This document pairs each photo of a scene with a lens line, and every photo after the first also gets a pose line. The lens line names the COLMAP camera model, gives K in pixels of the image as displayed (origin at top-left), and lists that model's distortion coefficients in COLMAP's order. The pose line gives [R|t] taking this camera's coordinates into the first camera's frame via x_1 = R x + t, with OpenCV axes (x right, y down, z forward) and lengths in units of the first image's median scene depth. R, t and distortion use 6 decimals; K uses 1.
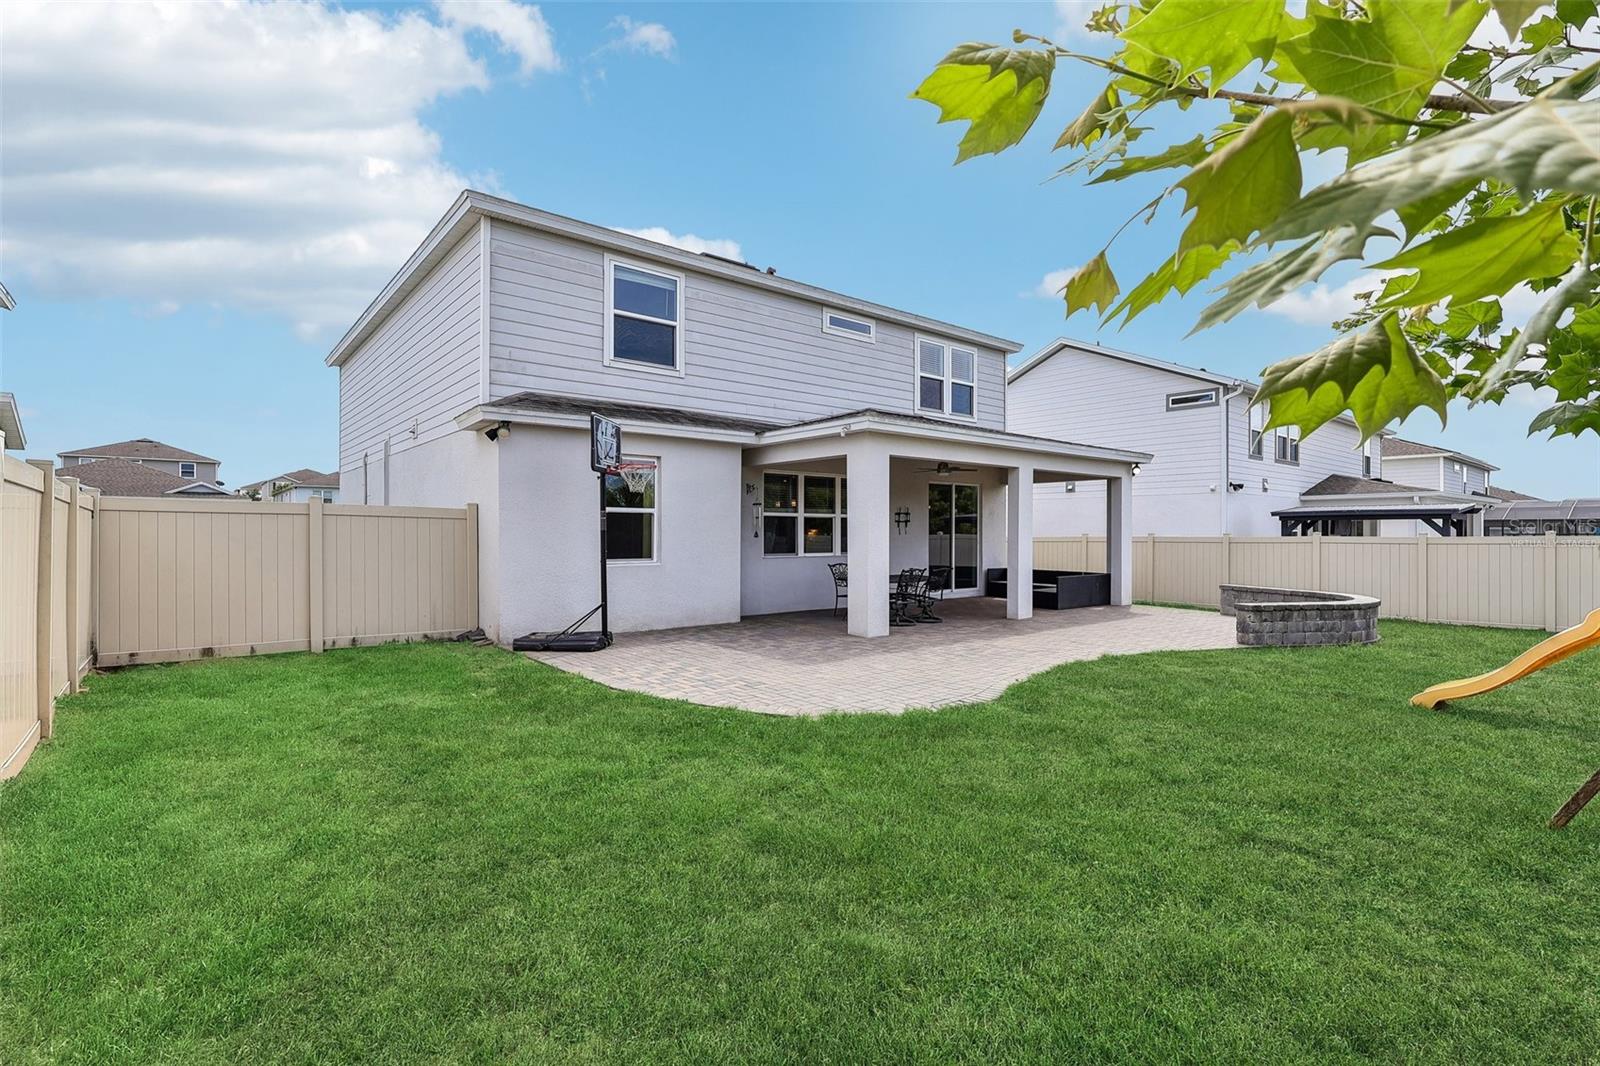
lens RADIAL K [[742.3, 0, 798.9], [0, 742.3, 535.5], [0, 0, 1]] dist [-0.005496, 0.002438]
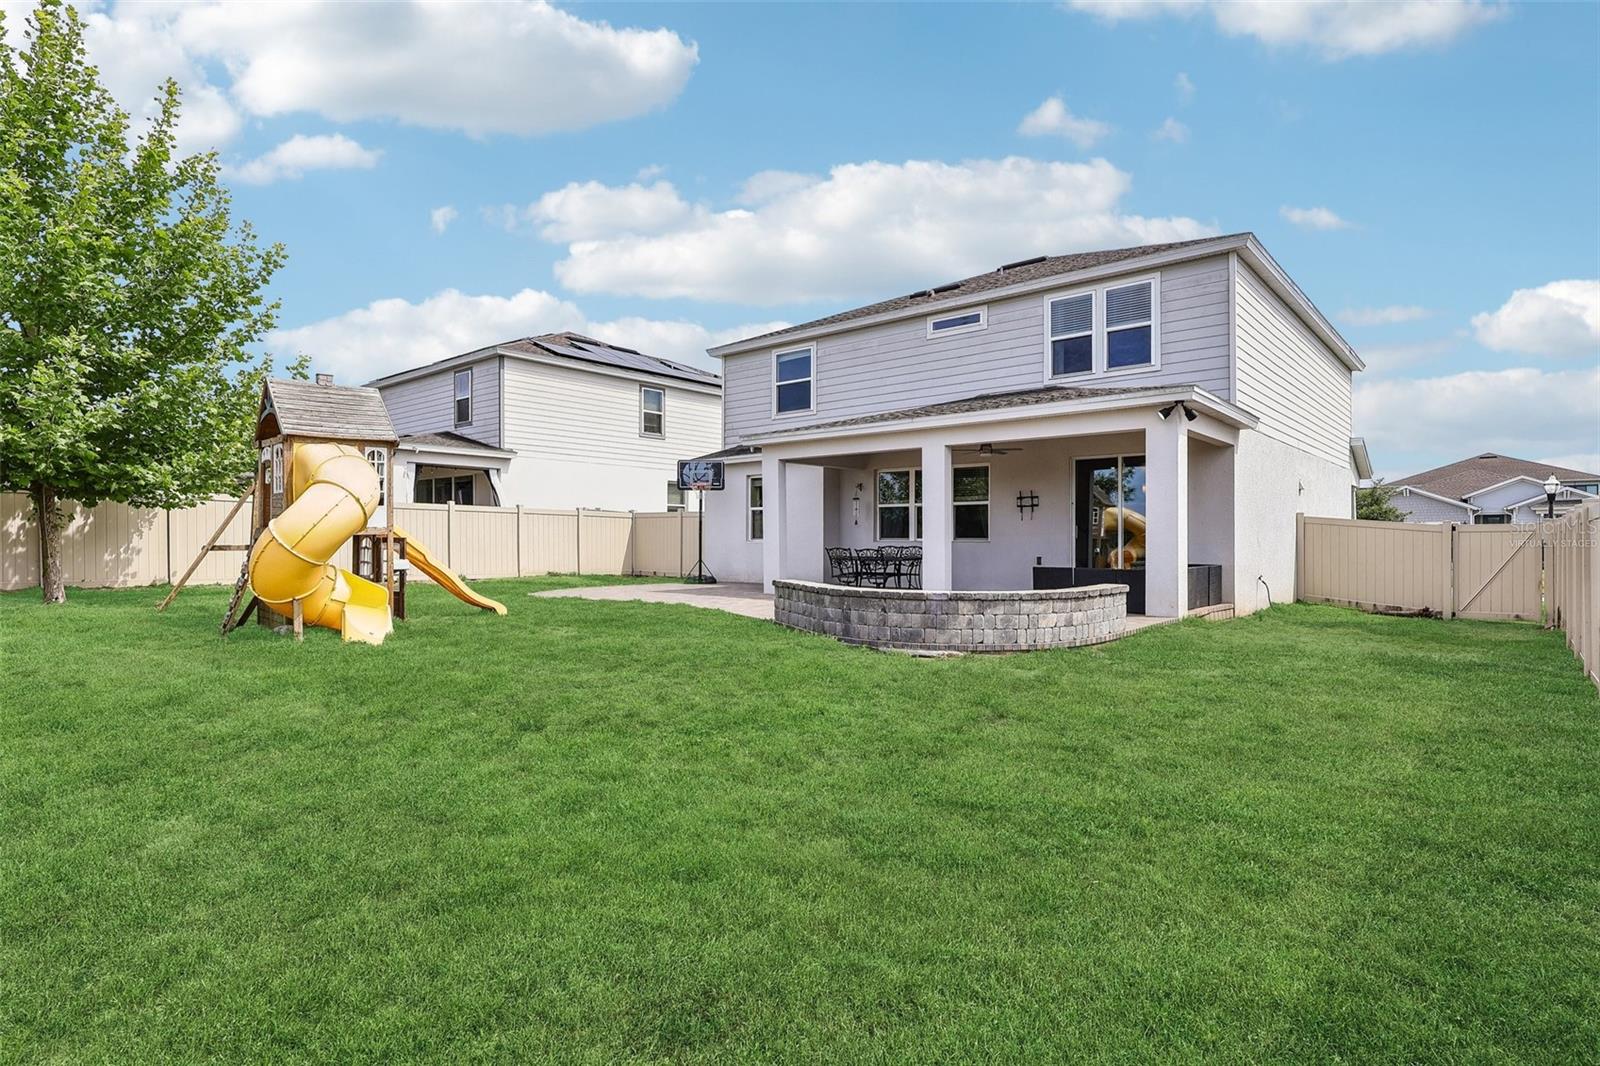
lens RADIAL K [[836.0, 0, 801.6], [0, 836.0, 533.4], [0, 0, 1]] dist [-0.002533, -0.000154]
pose [[0.173242, -0.004533, -0.984869, 1.259860], [0.001055, 0.999990, -0.004417, 0.022367], [0.984879, -0.000274, 0.173245, 0.610482]]
